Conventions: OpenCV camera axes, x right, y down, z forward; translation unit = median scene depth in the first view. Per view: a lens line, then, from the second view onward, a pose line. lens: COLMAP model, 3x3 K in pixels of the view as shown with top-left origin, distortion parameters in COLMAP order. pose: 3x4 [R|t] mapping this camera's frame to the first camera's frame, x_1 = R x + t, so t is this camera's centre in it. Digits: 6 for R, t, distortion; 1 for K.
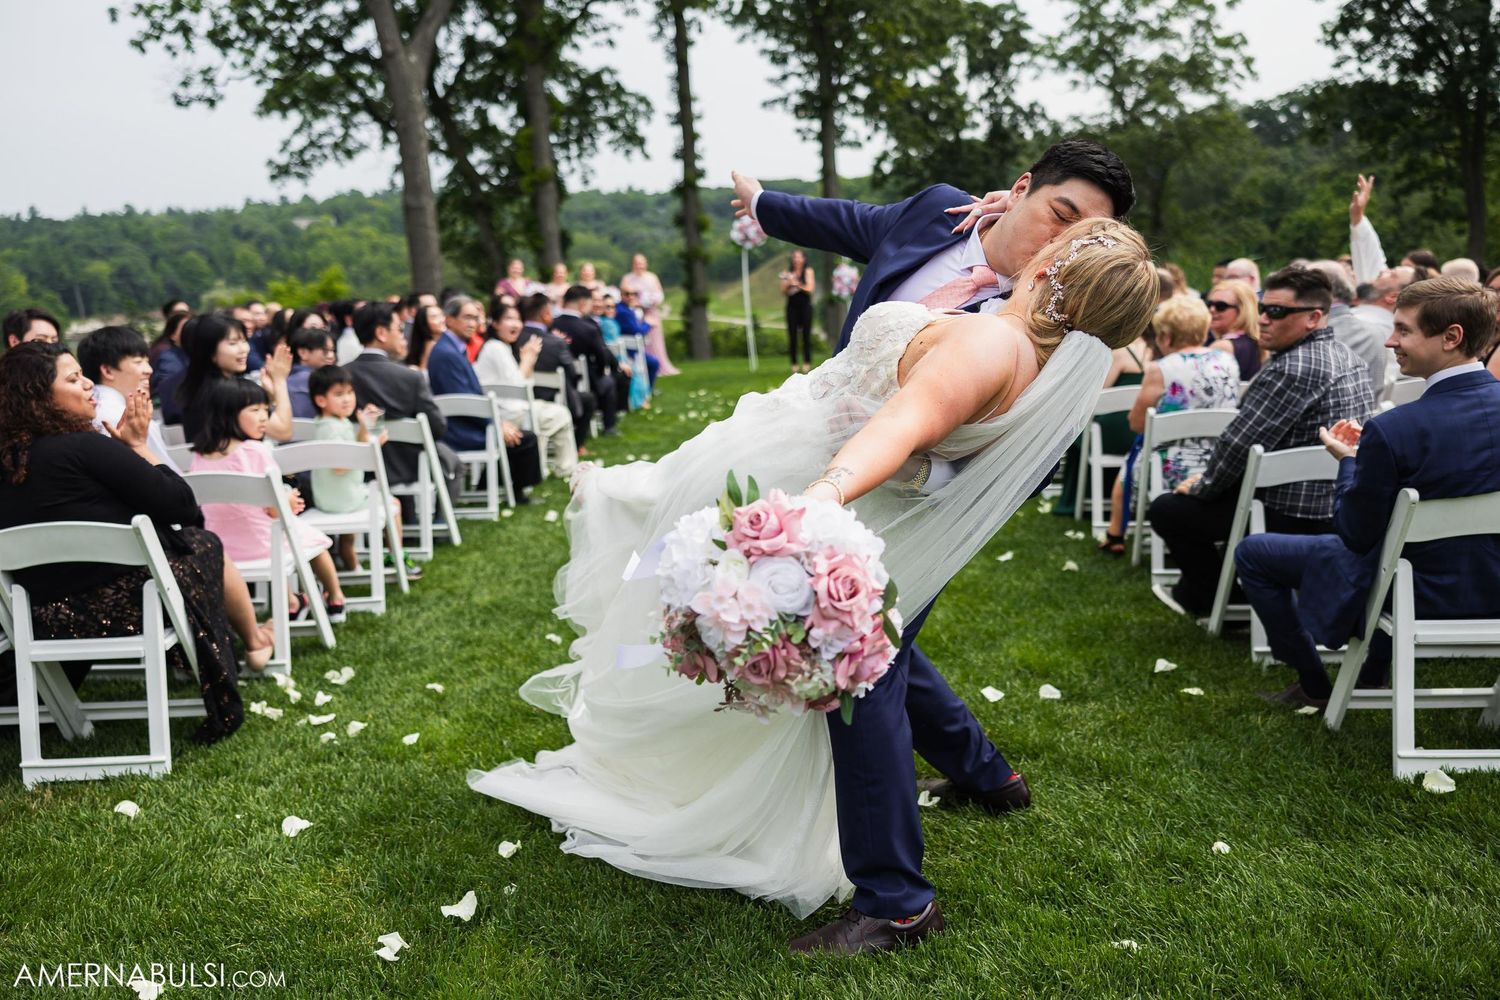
lens RADIAL K [[1197.0, 0, 753.8], [0, 1197.0, 471.5], [0, 0, 1]] dist [0.005275, -0.005272]
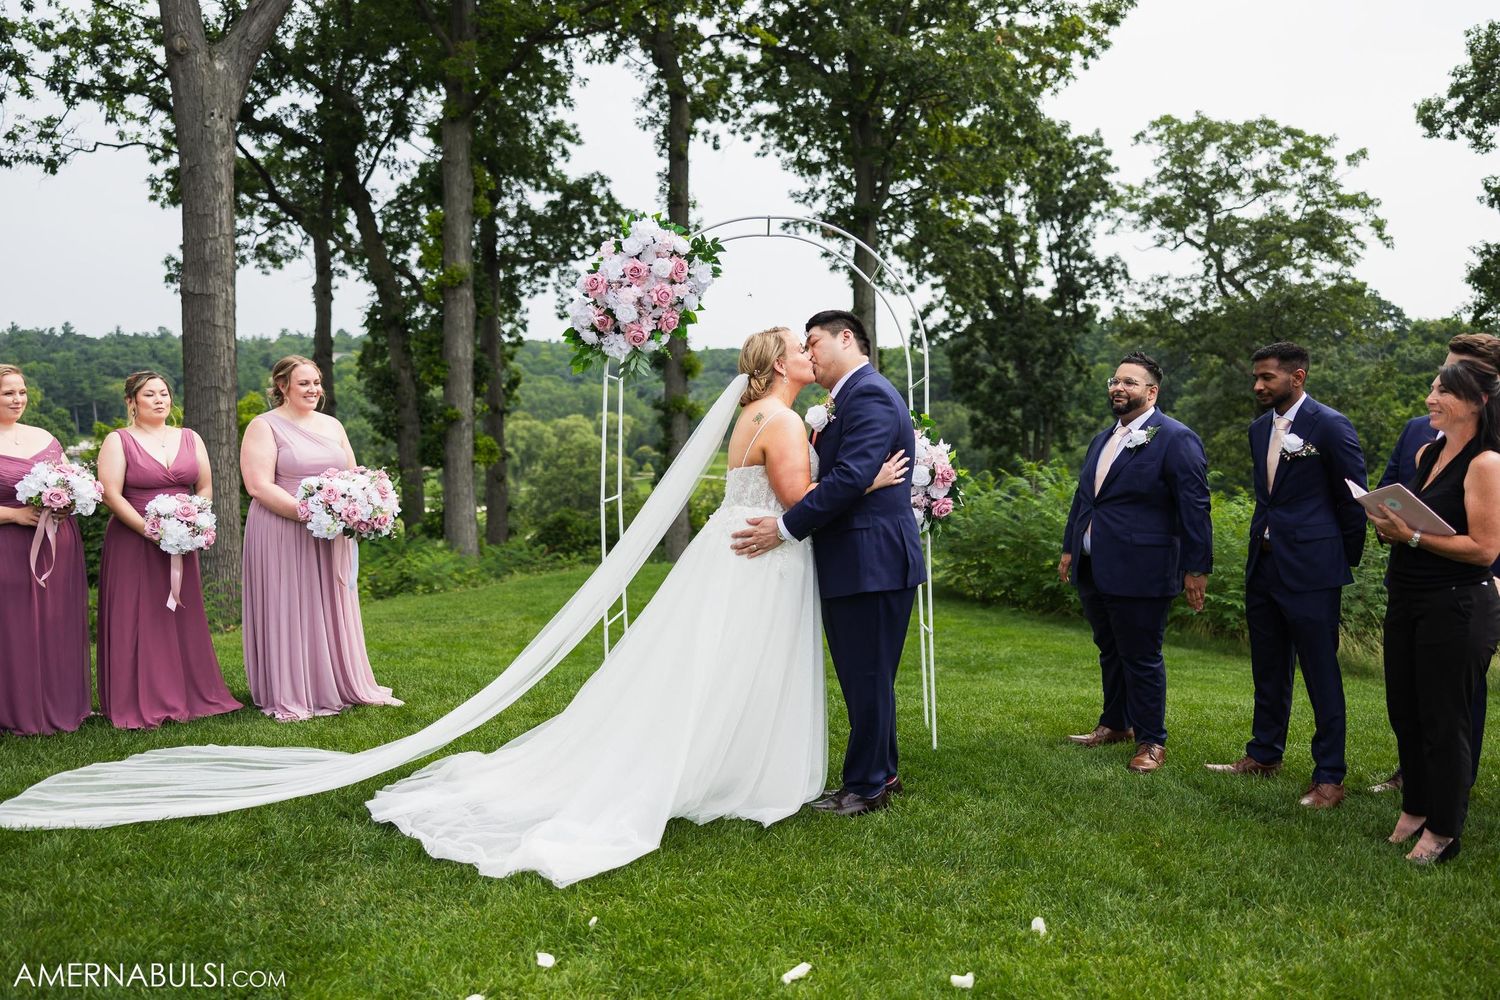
lens RADIAL K [[909.6, 0, 749.3], [0, 909.6, 467.9], [0, 0, 1]] dist [0.005922, 0.001164]
pose [[0.996342, 0.069352, -0.049937, 0.026478], [-0.075152, 0.989229, -0.125612, -0.072493], [0.040687, 0.128905, 0.990822, 0.428835]]
